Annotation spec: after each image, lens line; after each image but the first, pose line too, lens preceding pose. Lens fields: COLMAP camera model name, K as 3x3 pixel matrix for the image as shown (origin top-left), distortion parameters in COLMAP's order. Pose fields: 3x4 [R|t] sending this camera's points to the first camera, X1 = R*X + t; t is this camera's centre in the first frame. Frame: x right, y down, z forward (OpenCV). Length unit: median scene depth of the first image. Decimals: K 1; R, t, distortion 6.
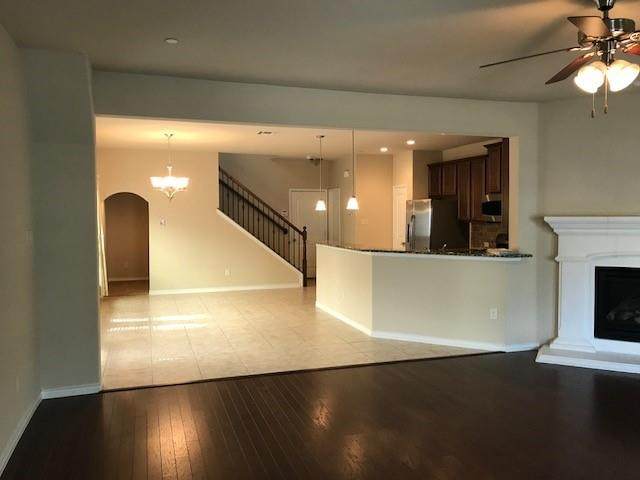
lens RADIAL K [[525.1, 0, 319.6], [0, 525.1, 239.4], [0, 0, 1]] dist [0.003296, -0.003351]
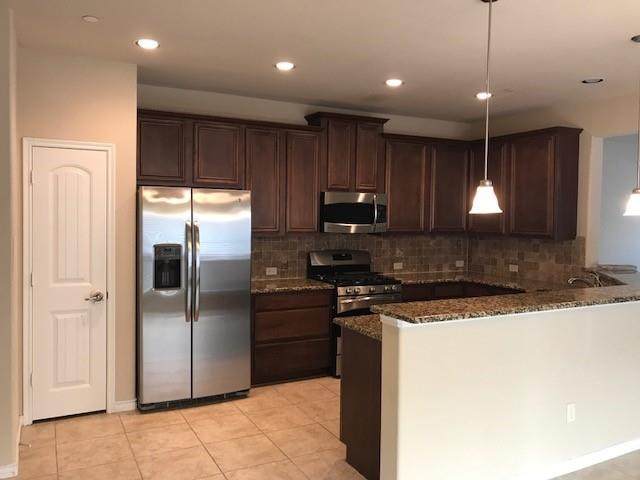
lens RADIAL K [[525.1, 0, 320.0], [0, 525.1, 240.3], [0, 0, 1]] dist [0.003296, -0.003351]
pose [[-0.173272, -0.043852, 0.983897, -0.276966], [0.032848, 0.998195, 0.050274, -0.052724], [-0.984326, 0.041030, -0.171519, 1.015404]]
